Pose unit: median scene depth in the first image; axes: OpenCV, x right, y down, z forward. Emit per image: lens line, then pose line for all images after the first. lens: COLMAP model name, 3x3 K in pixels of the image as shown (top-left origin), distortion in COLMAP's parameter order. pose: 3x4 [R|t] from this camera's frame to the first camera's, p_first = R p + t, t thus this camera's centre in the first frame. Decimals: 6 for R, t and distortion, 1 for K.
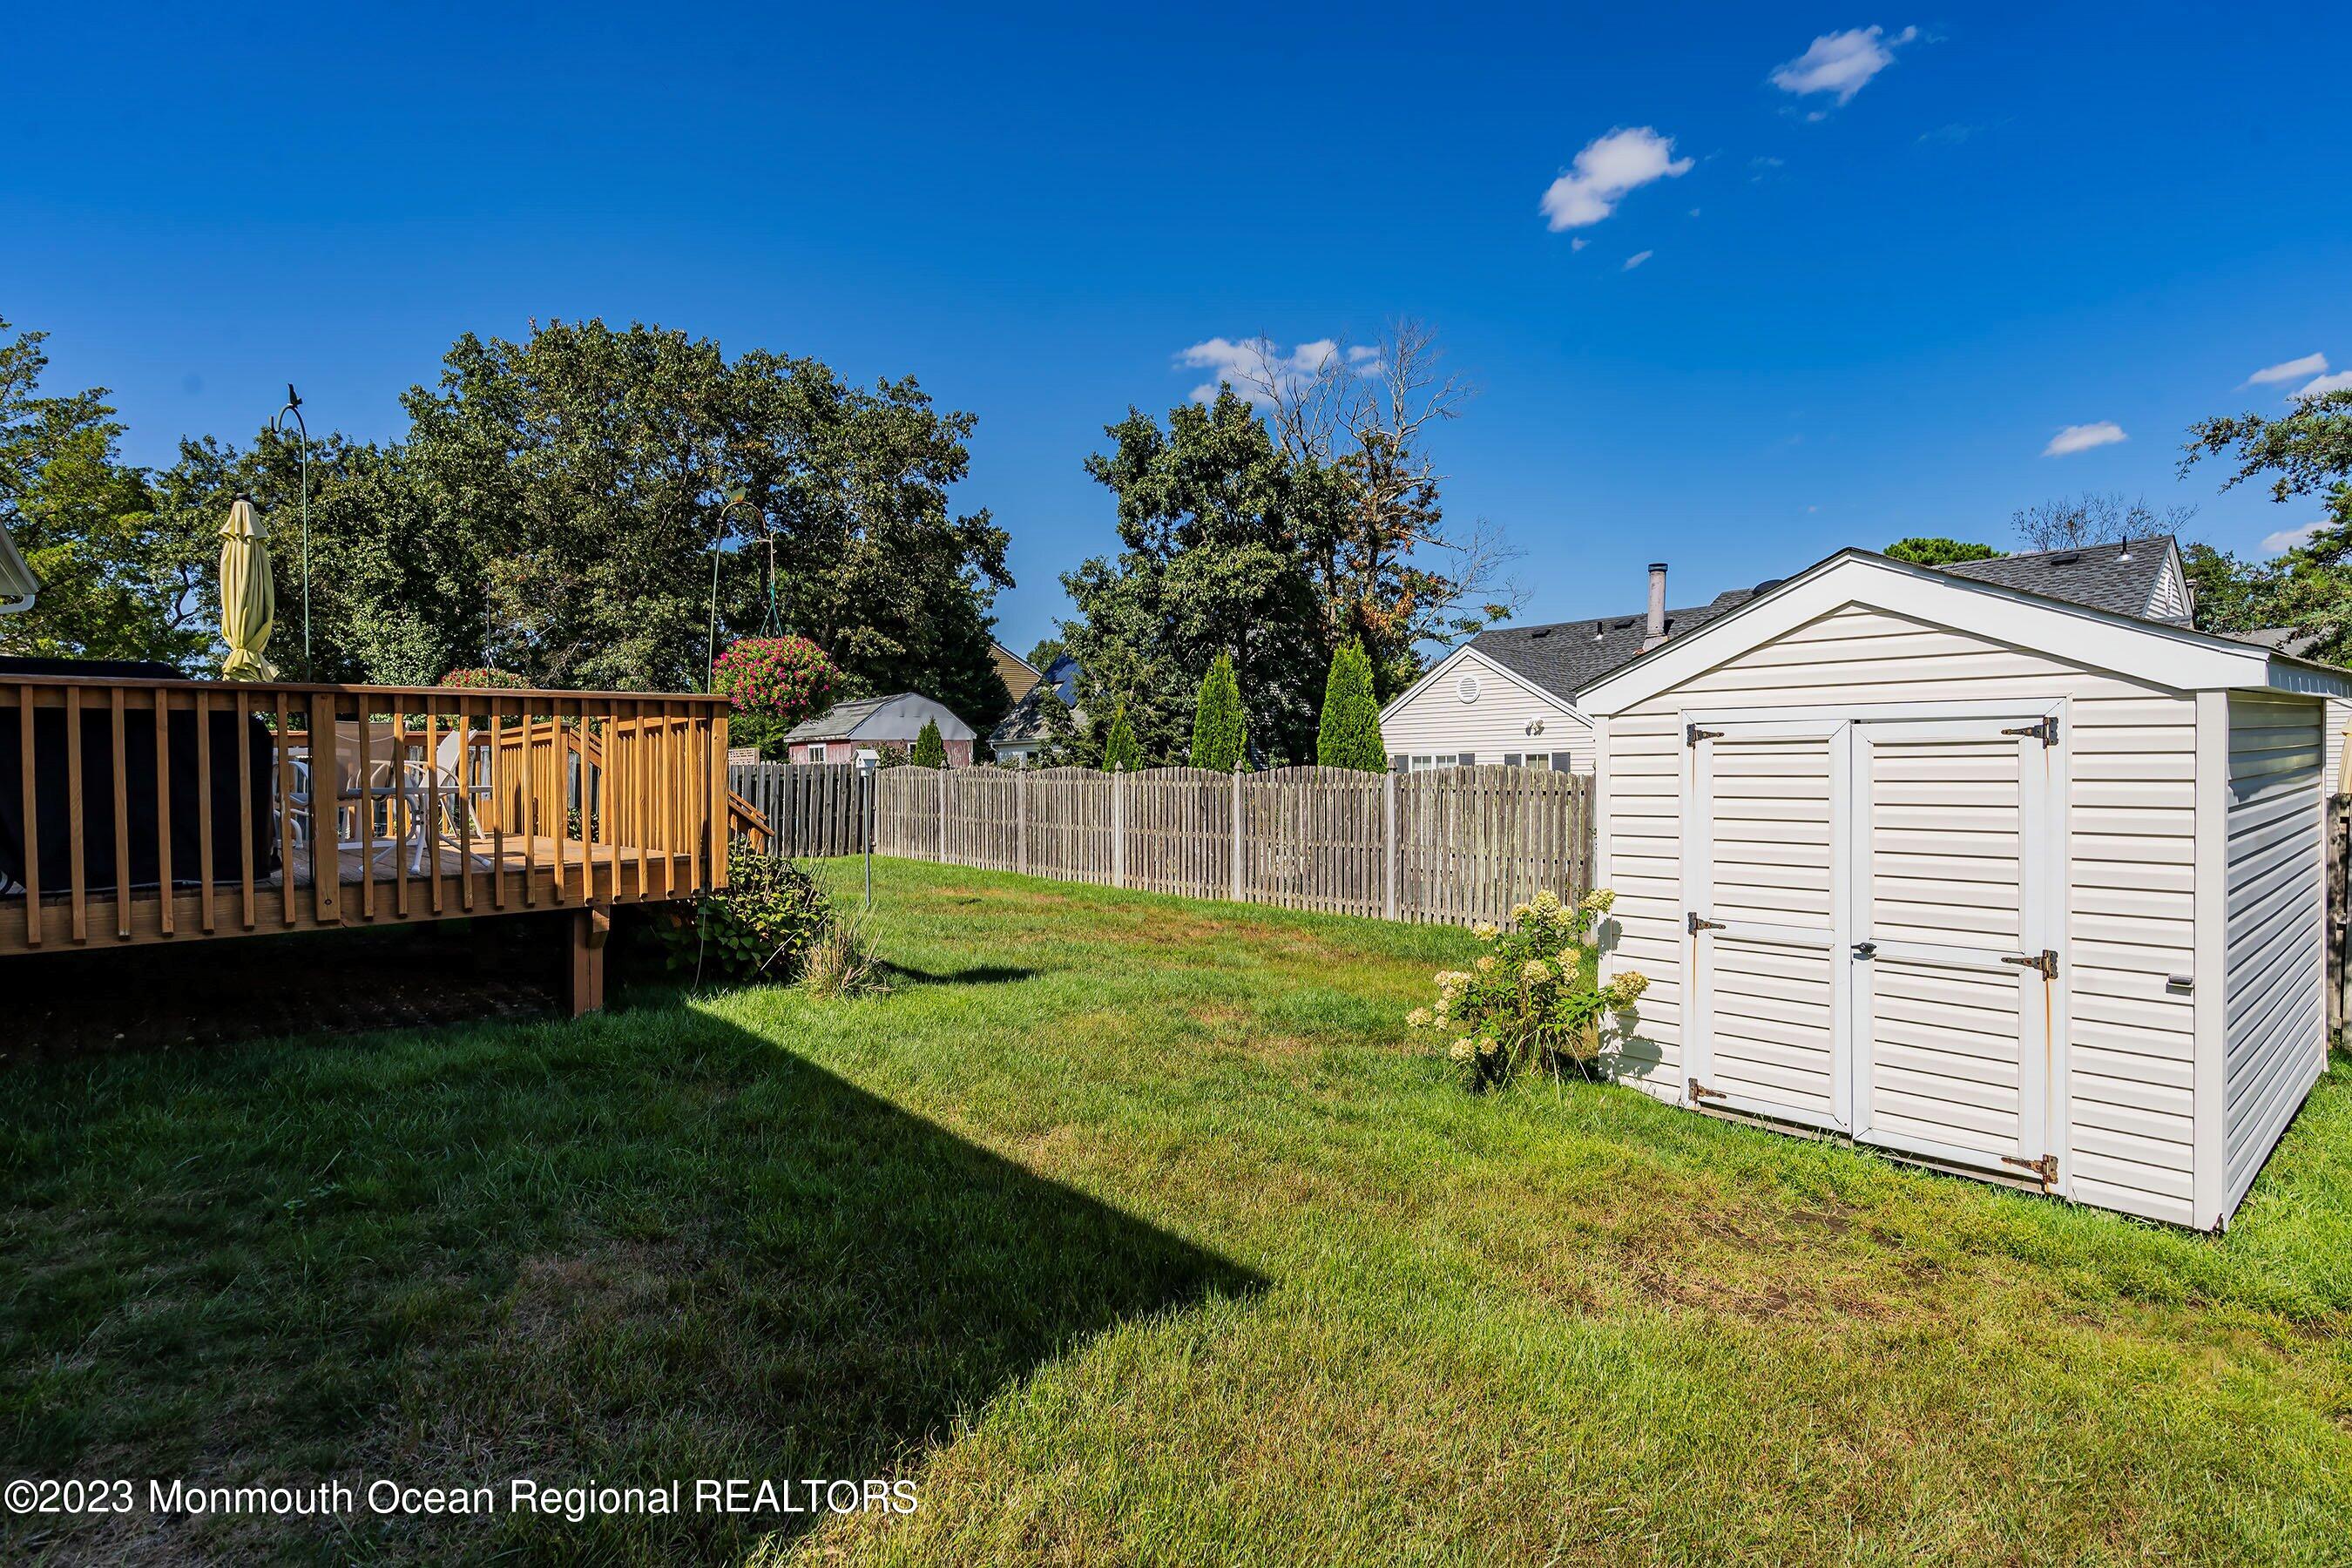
lens RADIAL K [[1194.3, 0, 1179.1], [0, 1194.3, 784.4], [0, 0, 1]] dist [0.005410, 0.001737]
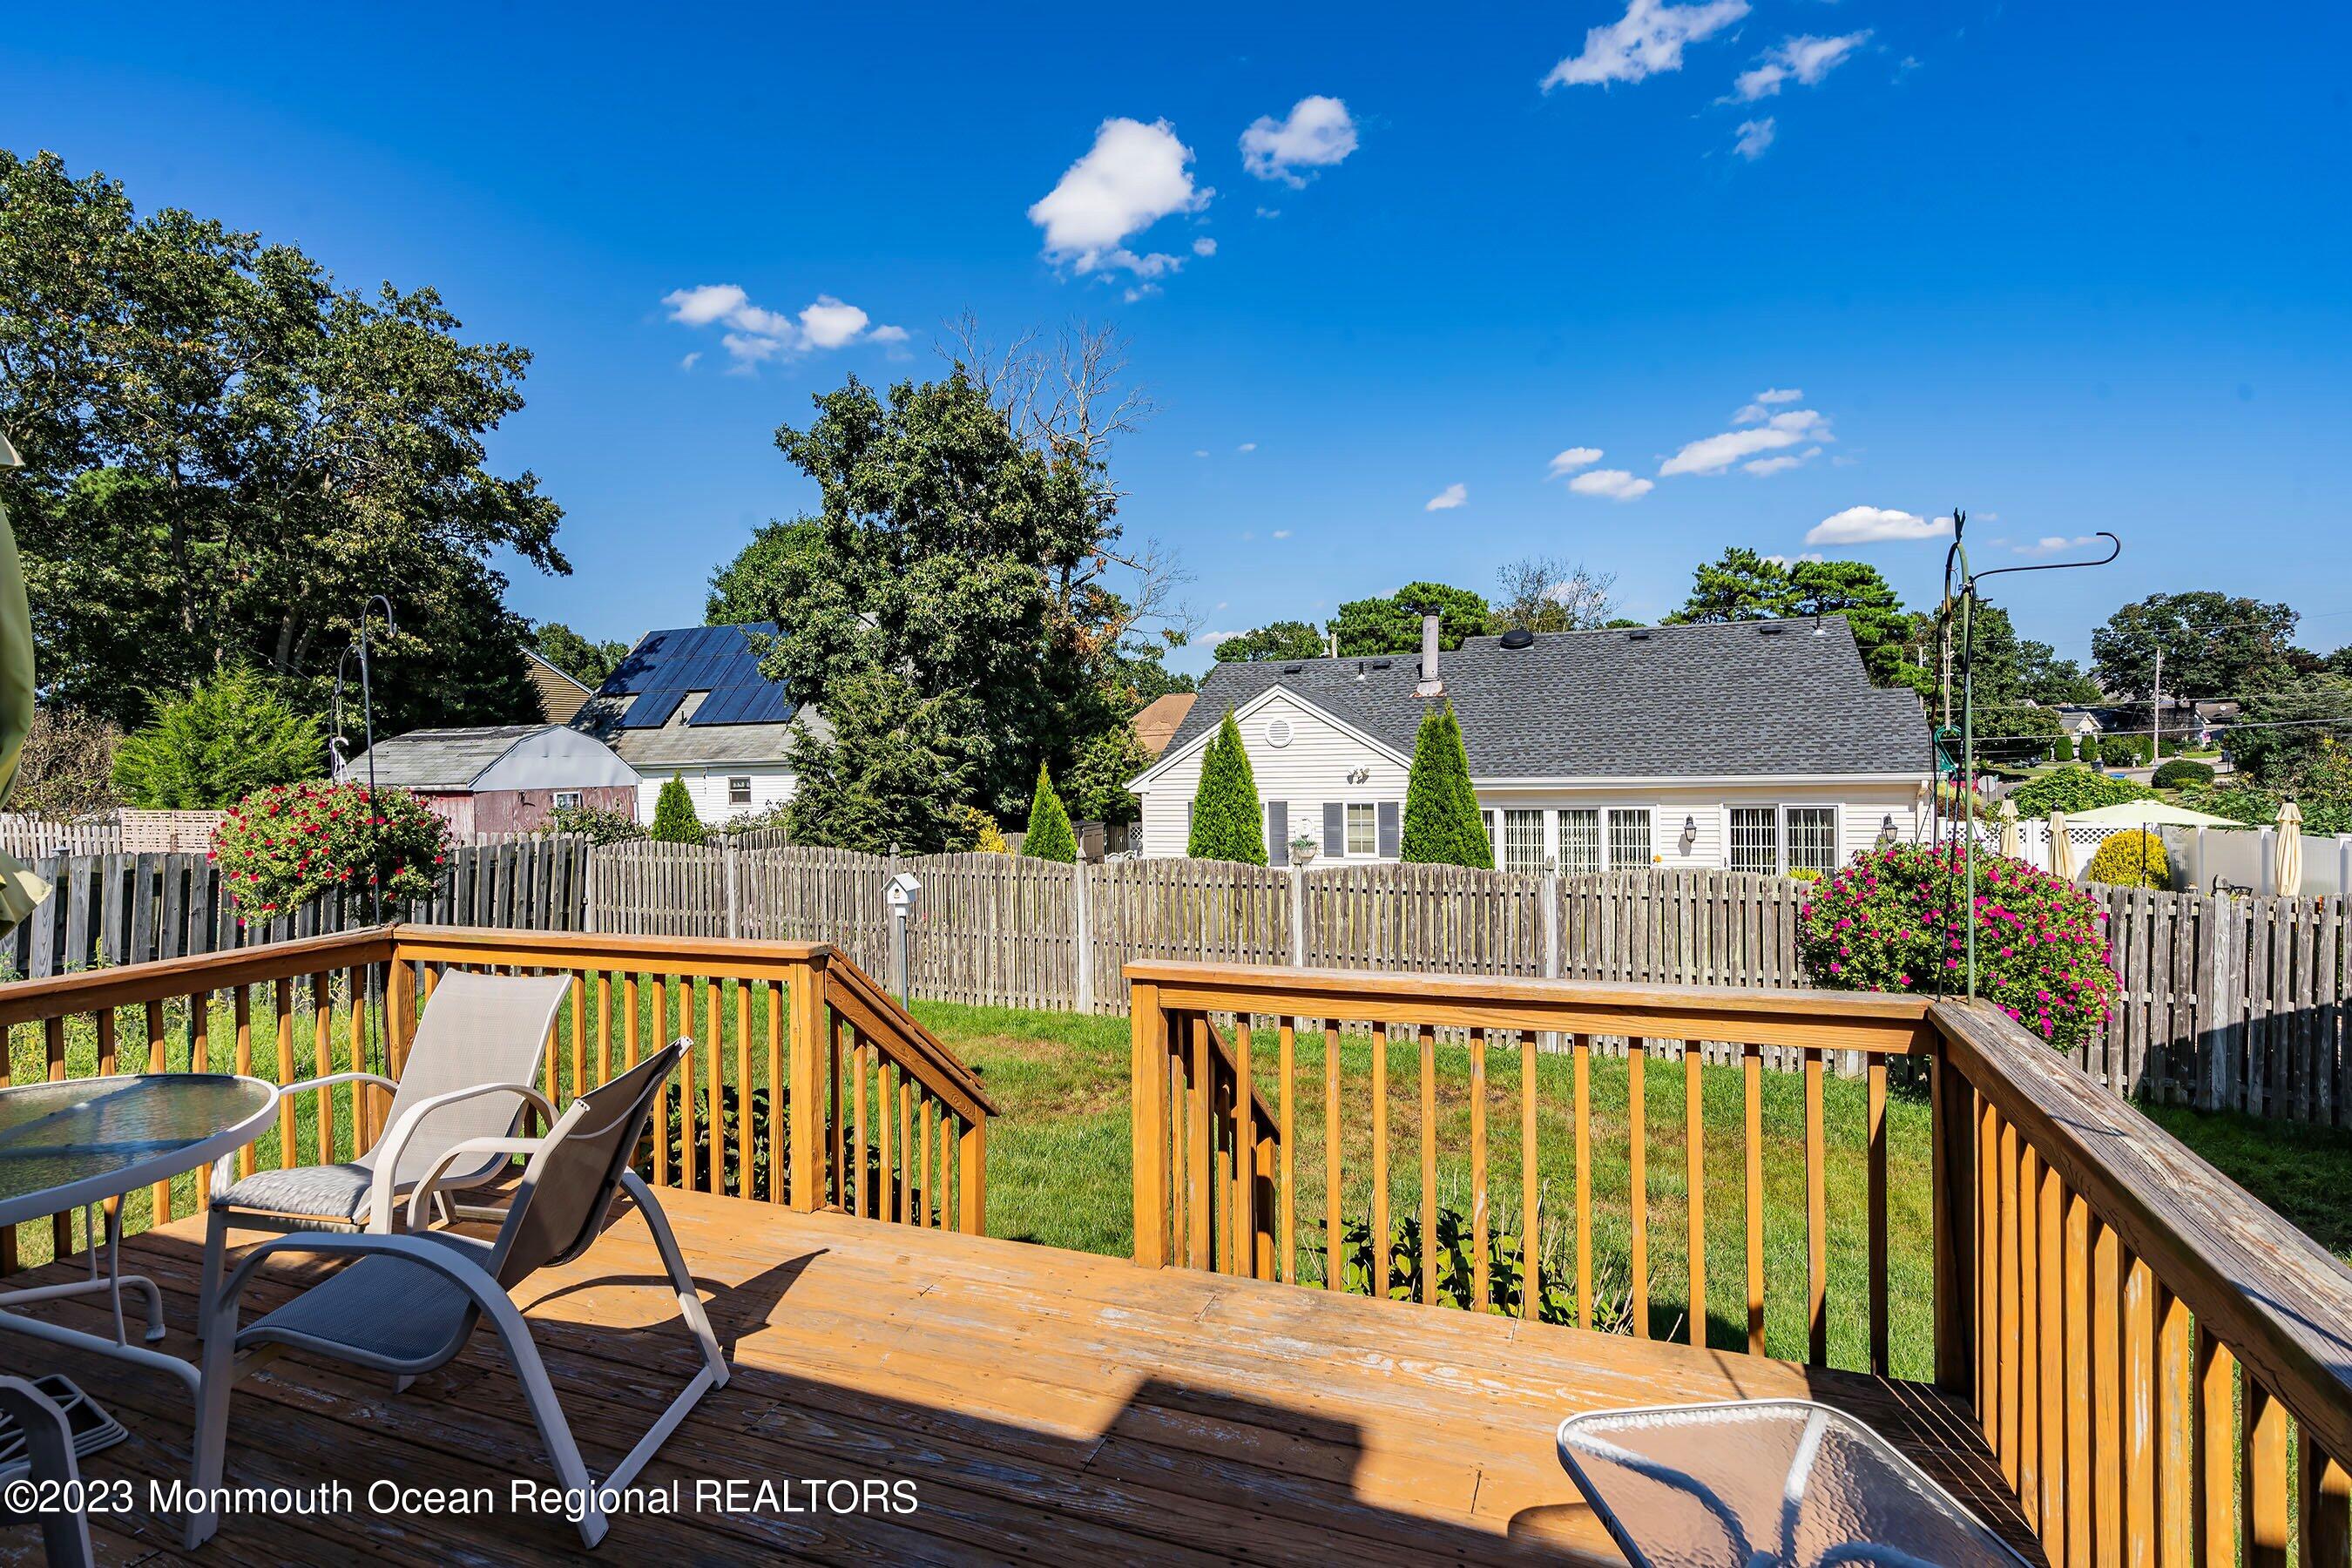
lens RADIAL K [[1172.6, 0, 1166.3], [0, 1172.6, 772.8], [0, 0, 1]] dist [0.002788, 0.003771]
pose [[0.895763, -0.008215, 0.444456, -0.161122], [0.010811, 0.999936, -0.003307, -0.030621], [-0.444400, 0.007767, 0.895795, 0.147261]]
